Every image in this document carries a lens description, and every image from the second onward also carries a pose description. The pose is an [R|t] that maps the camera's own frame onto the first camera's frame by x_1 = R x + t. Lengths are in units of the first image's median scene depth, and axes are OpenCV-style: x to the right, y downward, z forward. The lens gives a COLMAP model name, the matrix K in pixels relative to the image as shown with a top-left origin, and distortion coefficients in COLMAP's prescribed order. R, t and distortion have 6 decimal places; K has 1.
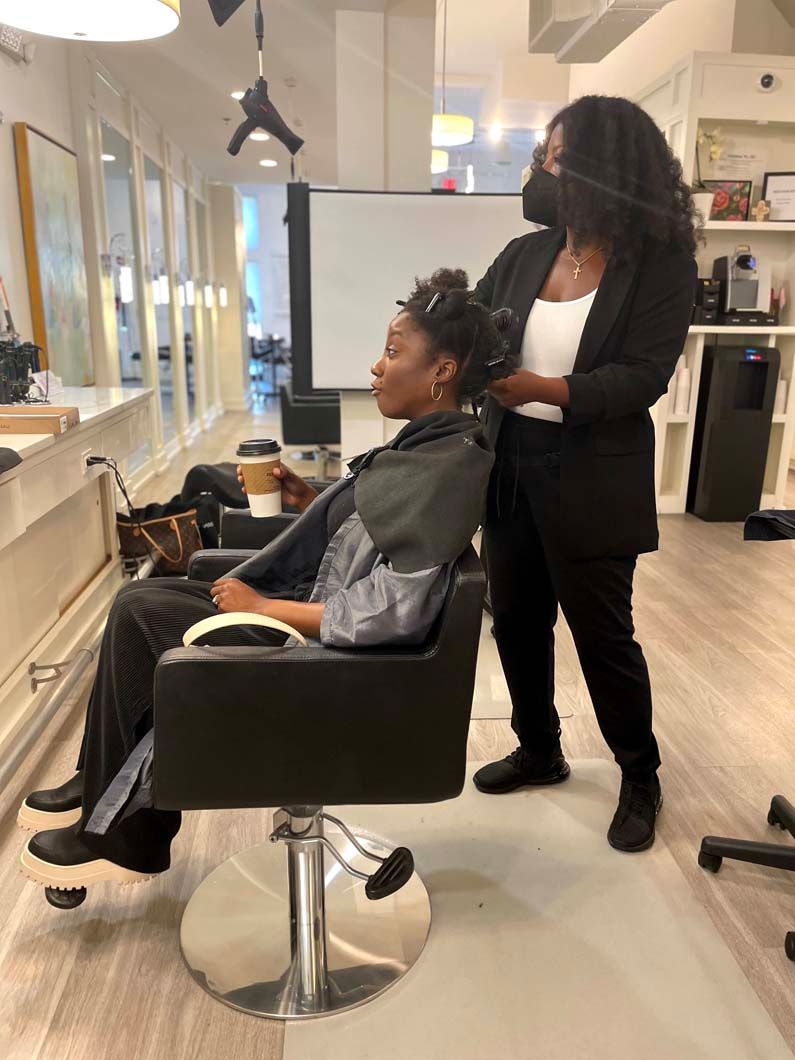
lens RADIAL K [[824.8, 0, 401.4], [0, 824.8, 524.1], [0, 0, 1]] dist [0.066022, -0.100797]
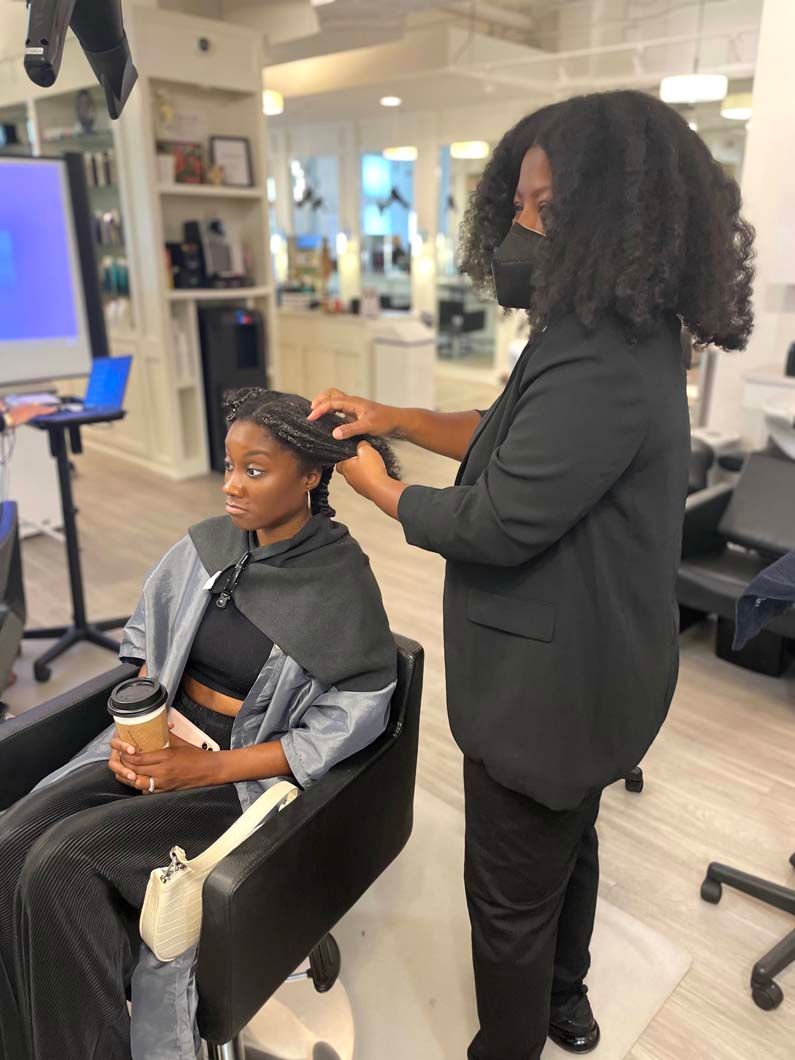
lens RADIAL K [[824.8, 0, 403.1], [0, 824.8, 528.0], [0, 0, 1]] dist [0.066022, -0.100797]
pose [[0.731570, -0.242048, 0.637352, -0.169152], [0.173103, 0.970165, 0.169749, -0.083825], [-0.659424, -0.013856, 0.751643, 0.056696]]
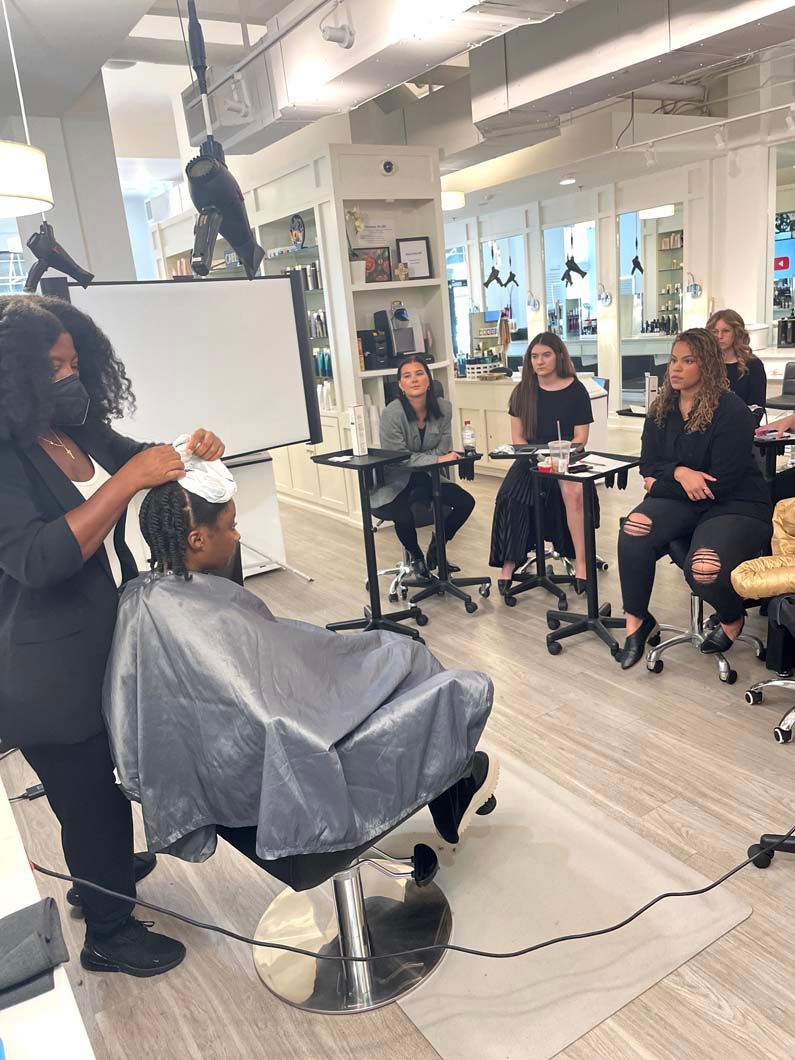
lens RADIAL K [[824.8, 0, 391.9], [0, 824.8, 529.9], [0, 0, 1]] dist [0.066022, -0.100797]
pose [[0.877197, -0.214405, 0.429600, -0.187233], [0.217992, 0.975067, 0.041520, -0.058019], [-0.427791, 0.057228, 0.902064, -0.073714]]
